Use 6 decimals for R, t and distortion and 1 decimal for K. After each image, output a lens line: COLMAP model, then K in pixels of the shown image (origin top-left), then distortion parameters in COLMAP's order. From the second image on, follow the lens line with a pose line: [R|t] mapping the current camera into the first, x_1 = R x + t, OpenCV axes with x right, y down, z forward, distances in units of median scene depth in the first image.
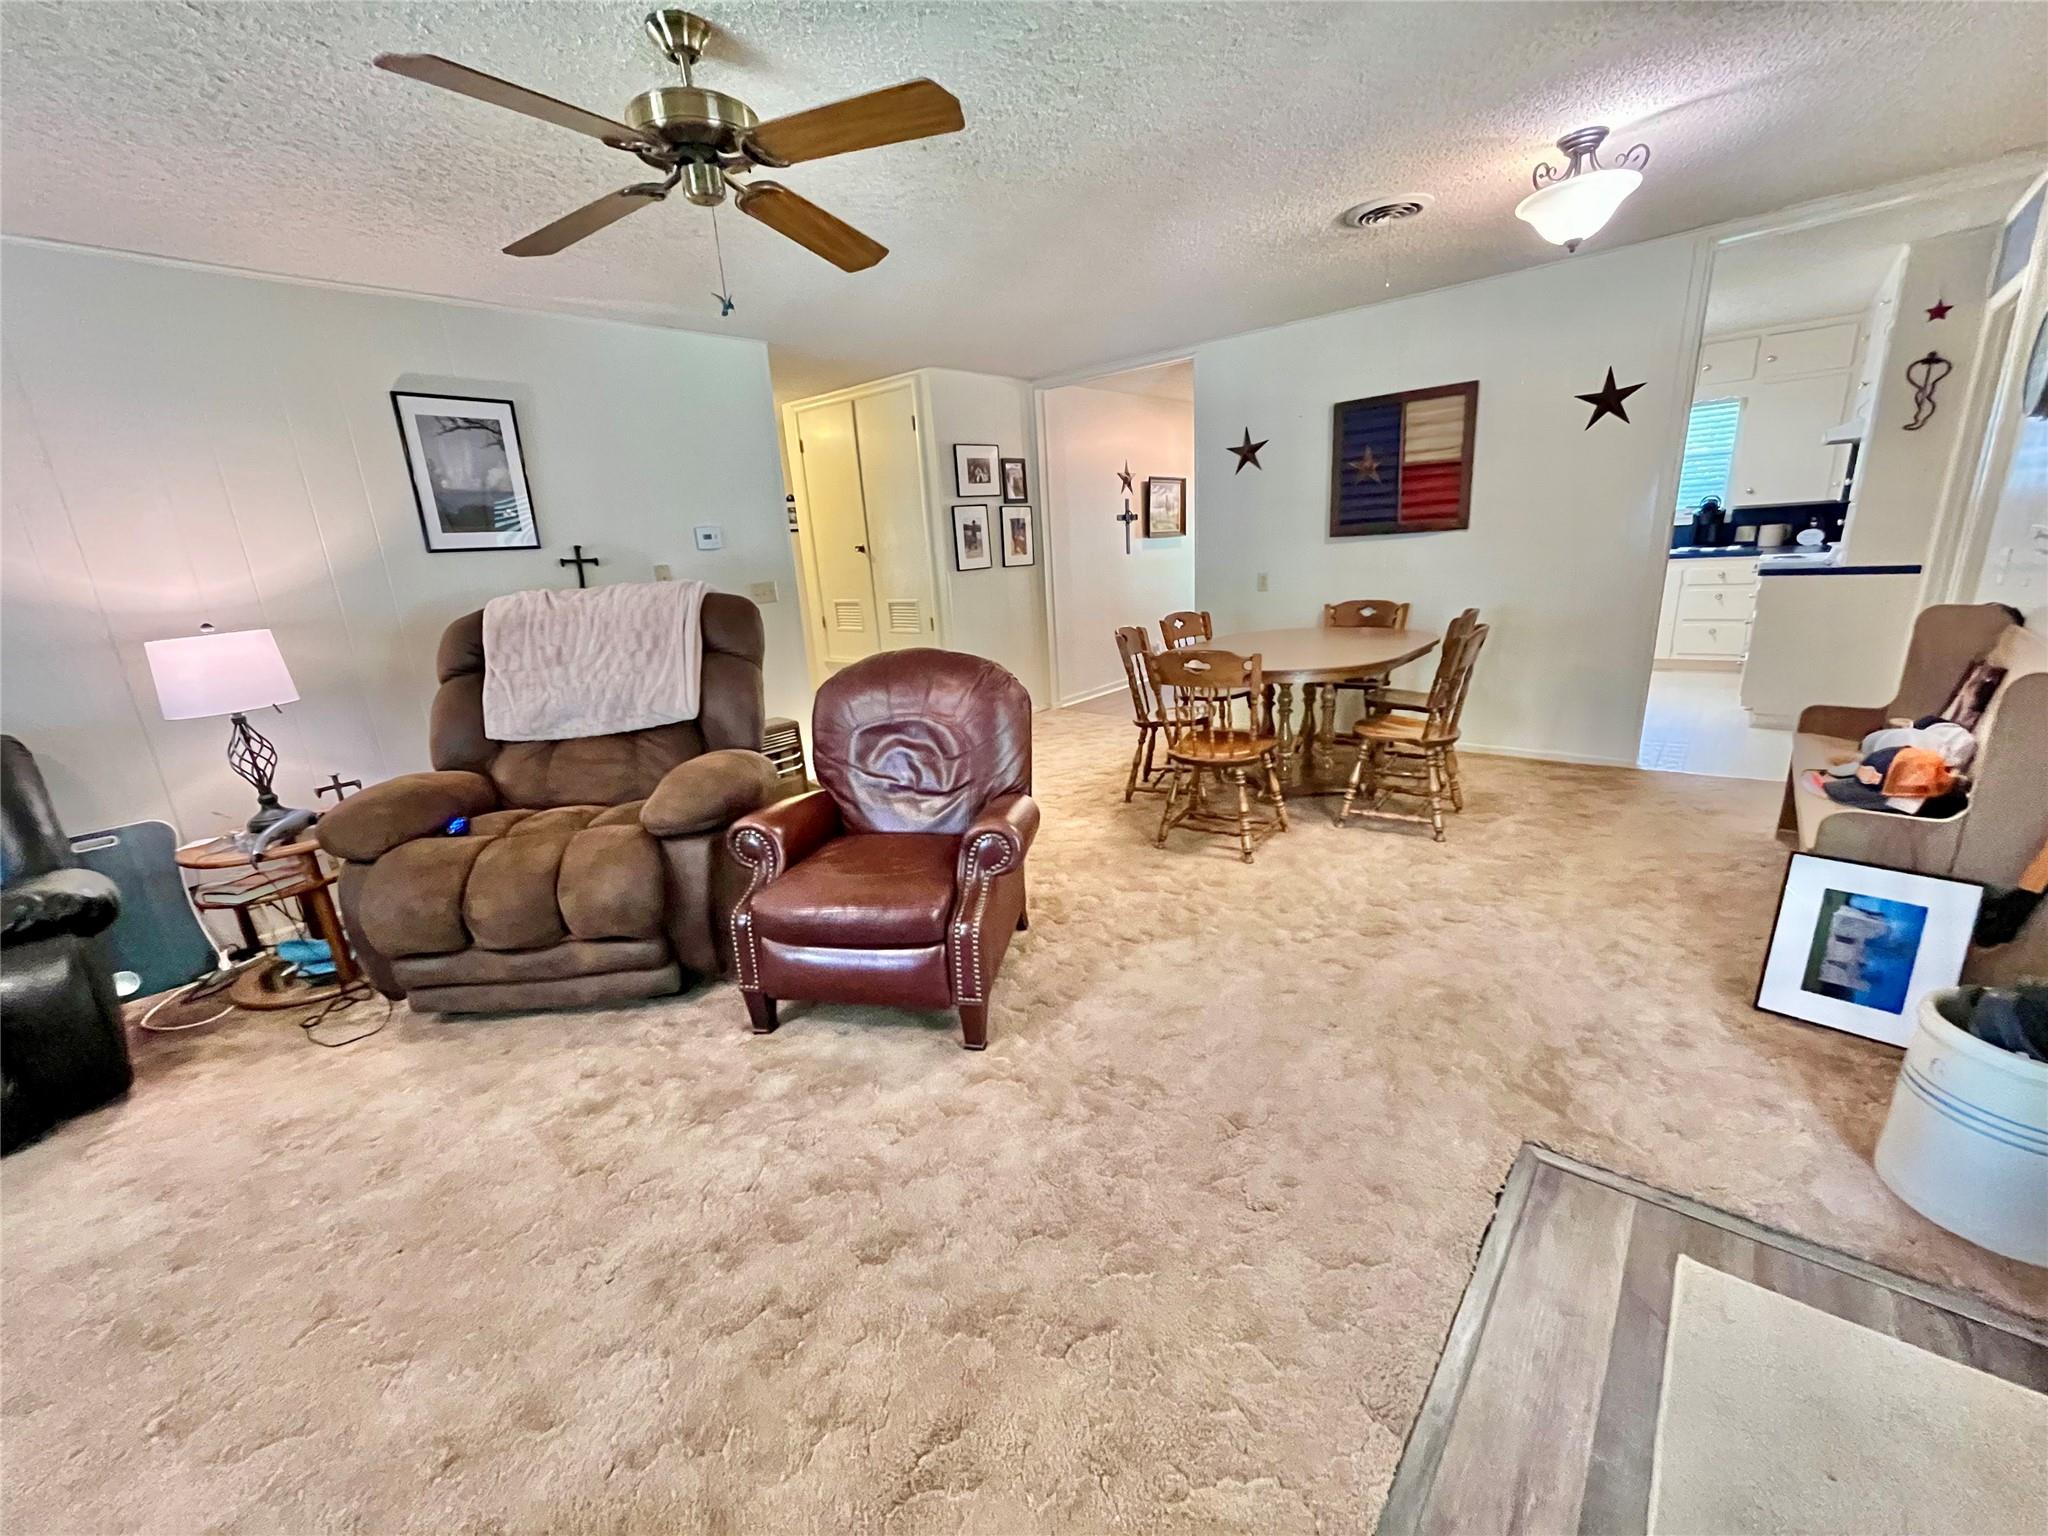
lens RADIAL K [[828.1, 0, 1023.5], [0, 828.1, 773.5], [0, 0, 1]] dist [0.002983, -0.000458]
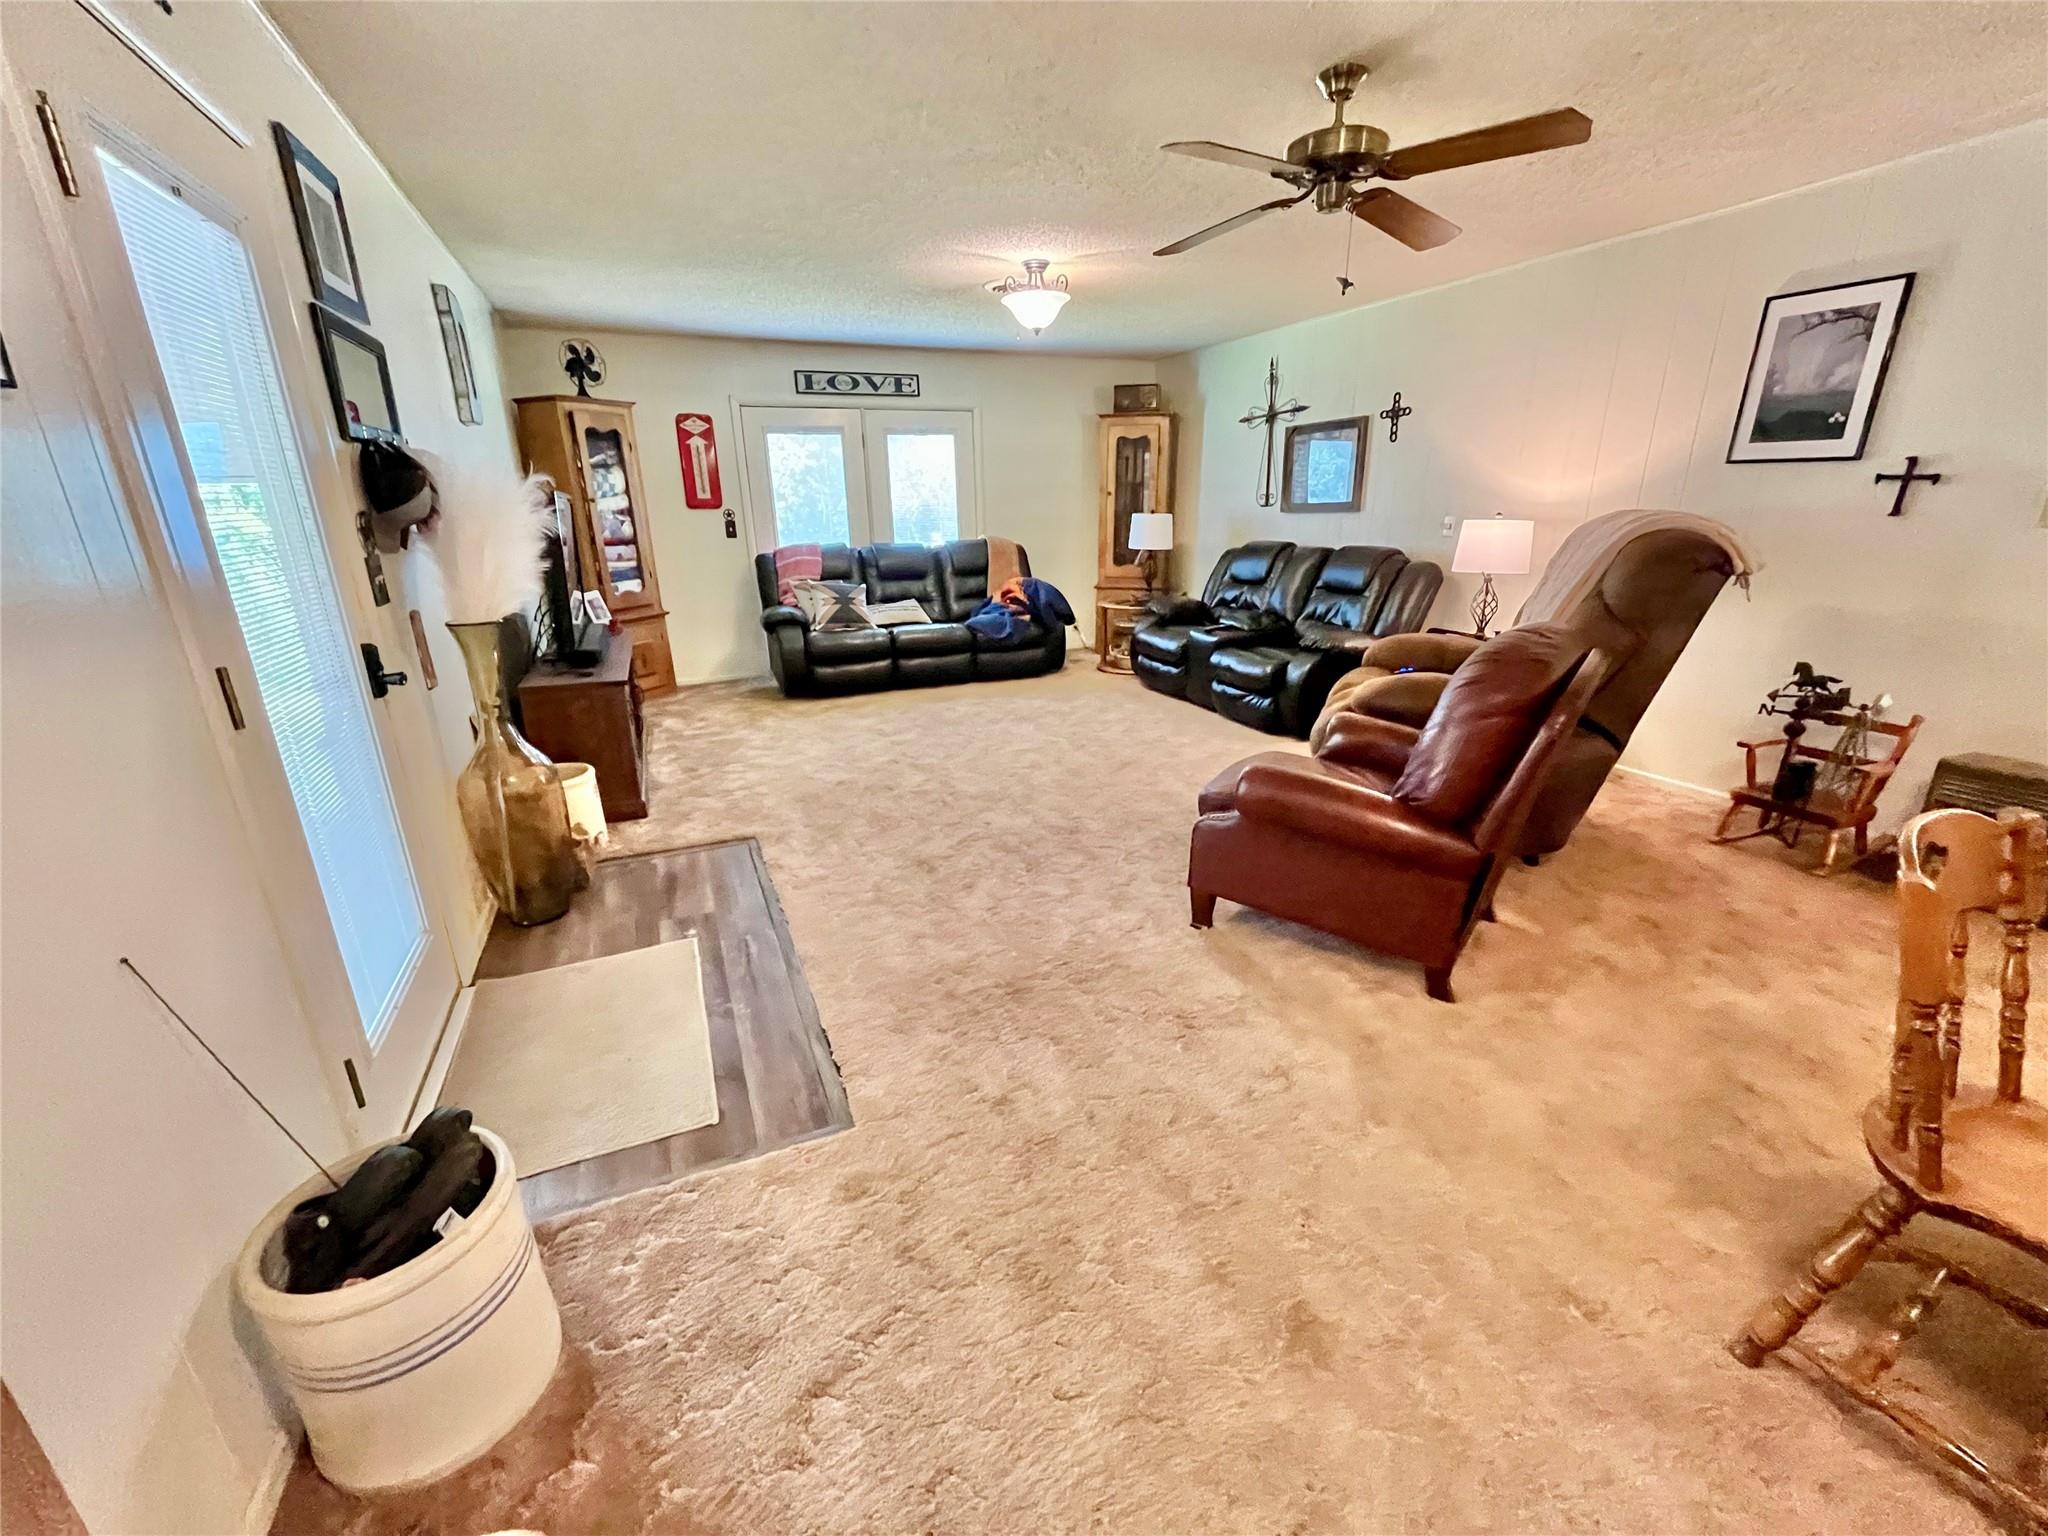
lens RADIAL K [[828.1, 0, 1022.9], [0, 828.1, 771.0], [0, 0, 1]] dist [0.002983, -0.000458]
pose [[-0.428082, 0.349048, -0.833614, 0.624710], [-0.210446, 0.858547, 0.467557, -0.234699], [0.878896, 0.375583, -0.294073, 0.677722]]
